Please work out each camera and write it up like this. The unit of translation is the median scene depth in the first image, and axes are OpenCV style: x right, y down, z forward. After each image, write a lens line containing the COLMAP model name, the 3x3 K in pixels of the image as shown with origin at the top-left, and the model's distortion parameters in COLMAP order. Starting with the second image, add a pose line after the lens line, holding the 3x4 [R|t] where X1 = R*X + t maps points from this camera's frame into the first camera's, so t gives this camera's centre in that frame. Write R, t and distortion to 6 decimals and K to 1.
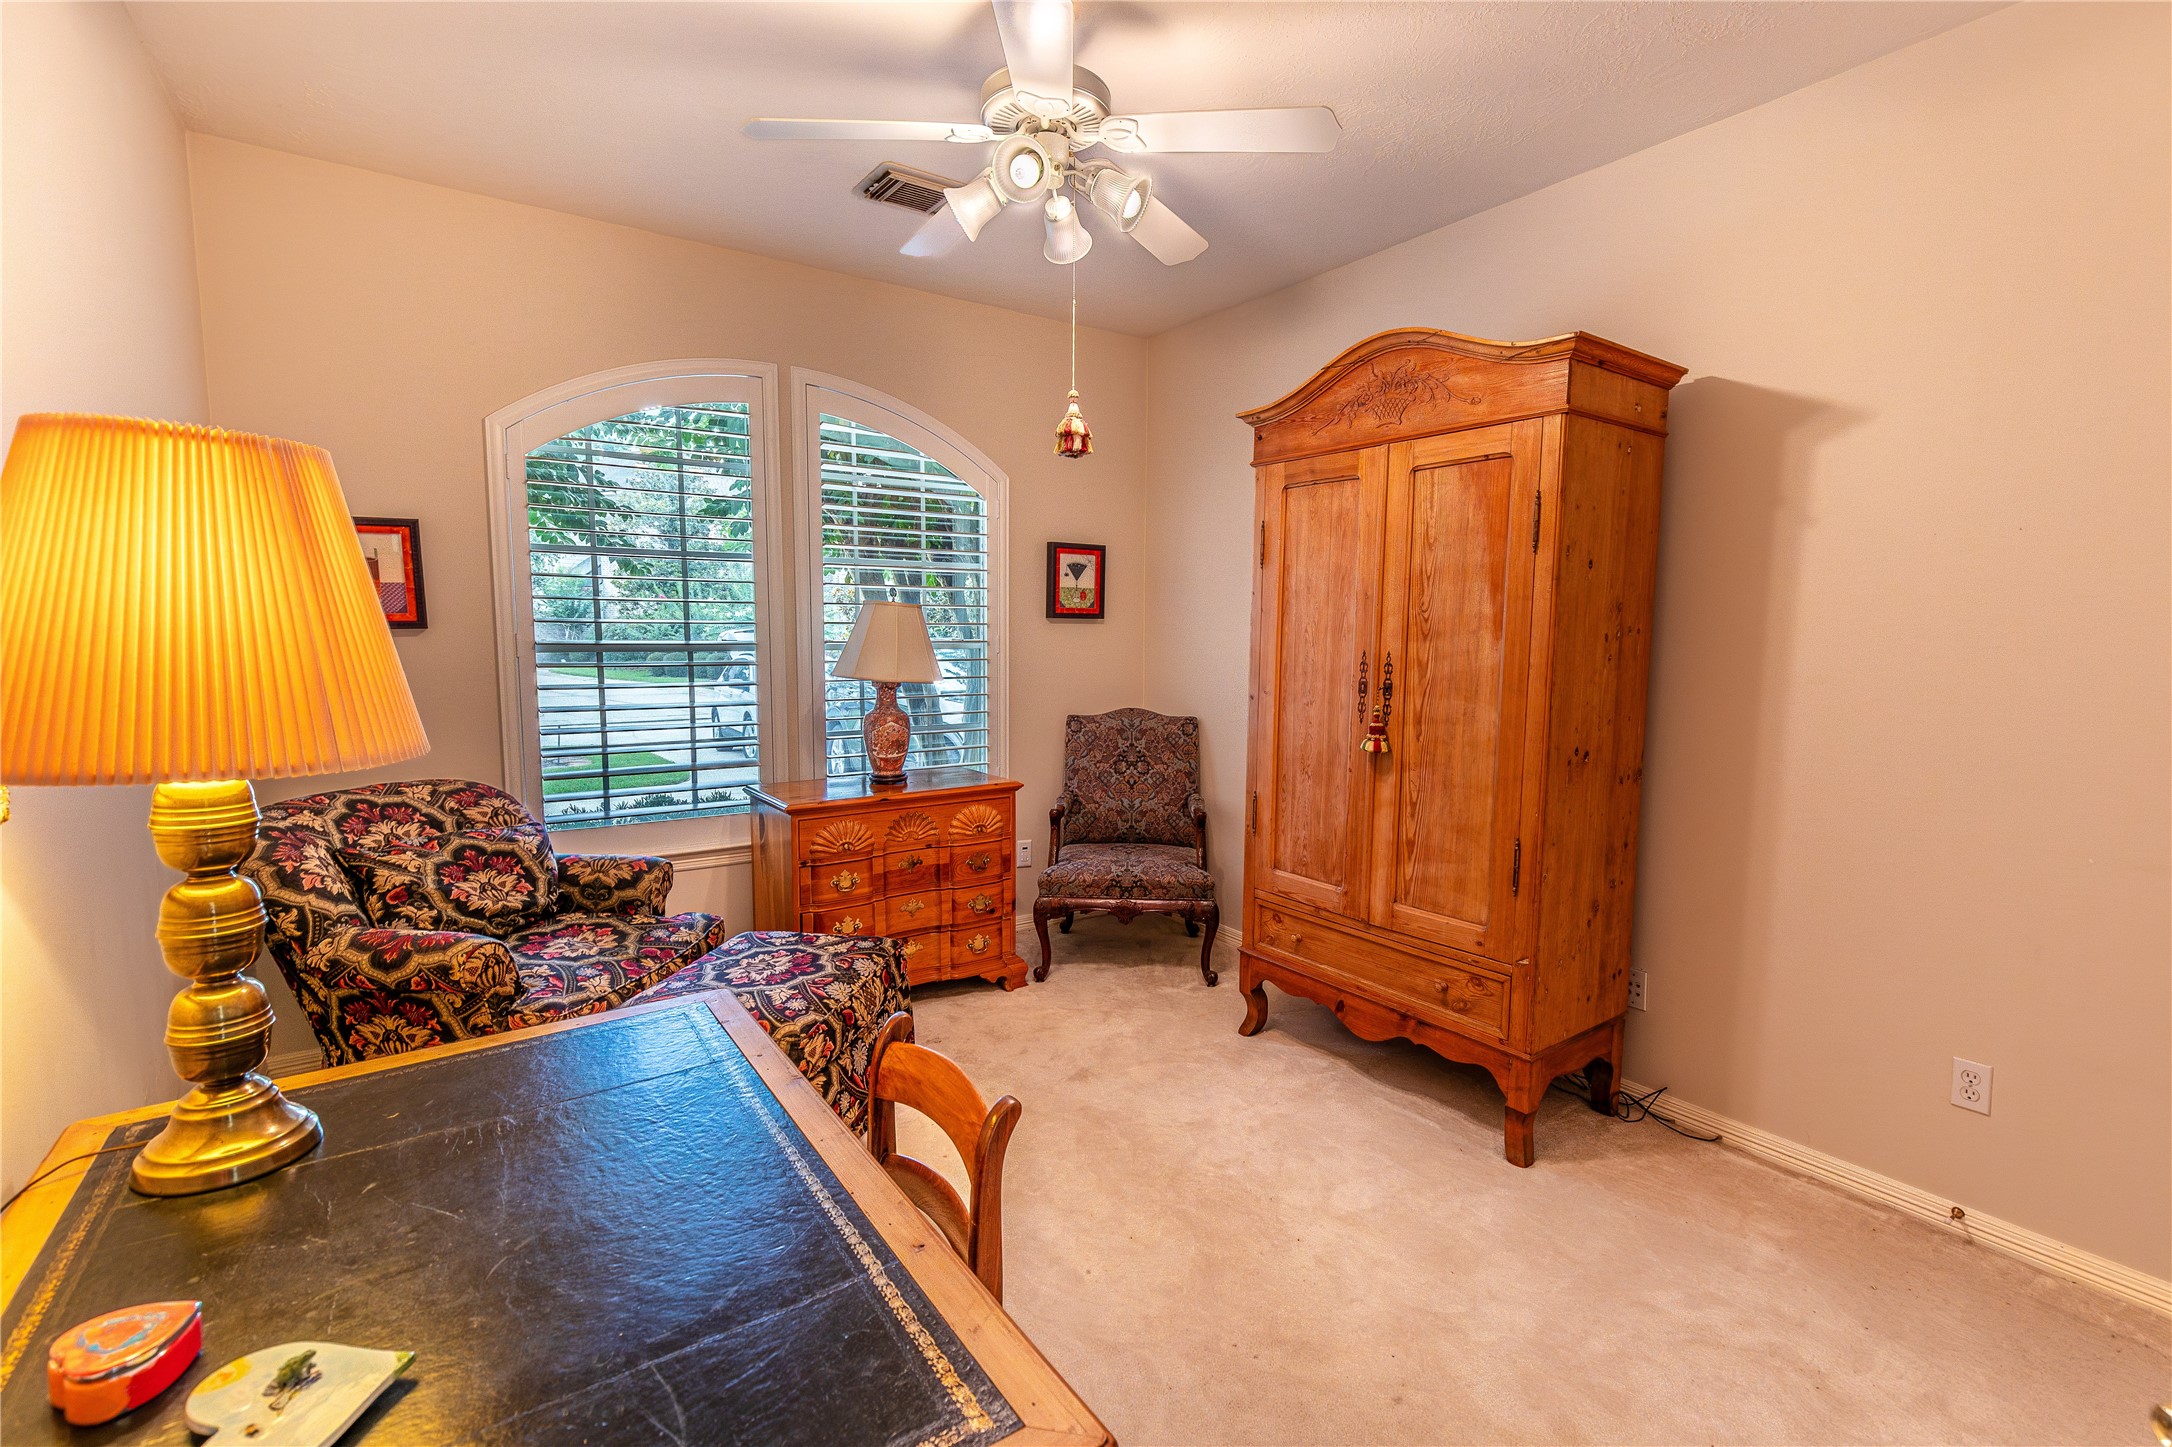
lens RADIAL K [[980.2, 0, 1111.9], [0, 980.2, 733.9], [0, 0, 1]] dist [0.003954, -0.000076]
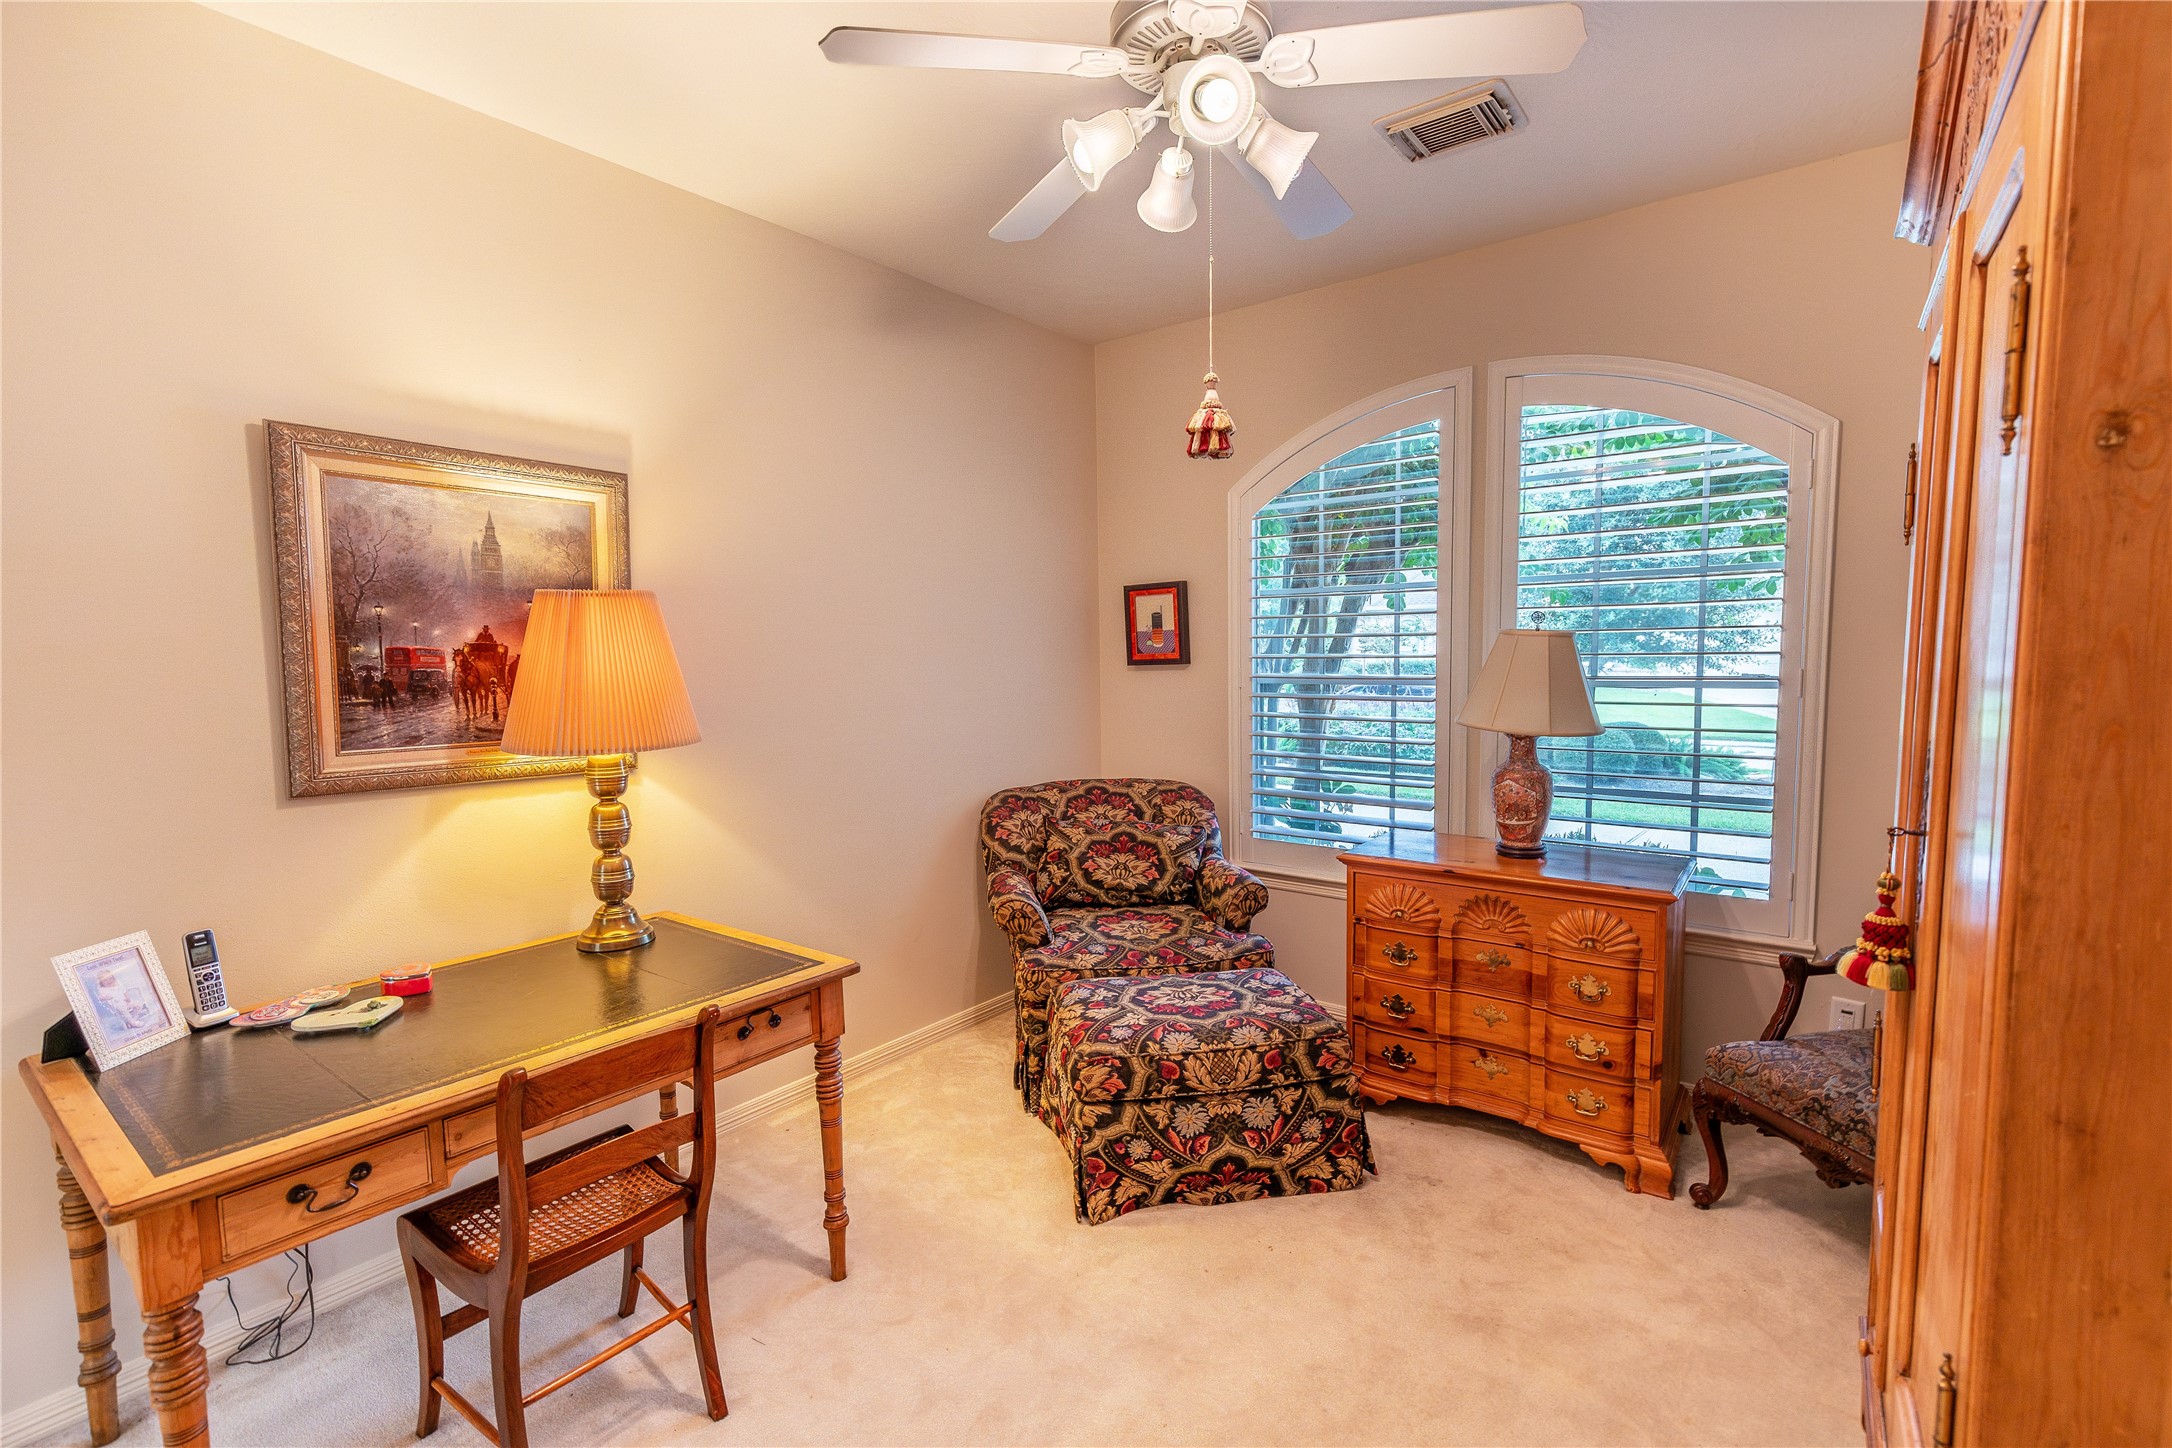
lens RADIAL K [[980.2, 0, 1111.9], [0, 980.2, 734.4], [0, 0, 1]] dist [0.003954, -0.000076]
pose [[0.301699, 0.074953, -0.950452, 0.557878], [-0.087219, 0.994894, 0.050772, -0.079044], [0.949405, 0.067580, 0.306696, 0.568076]]
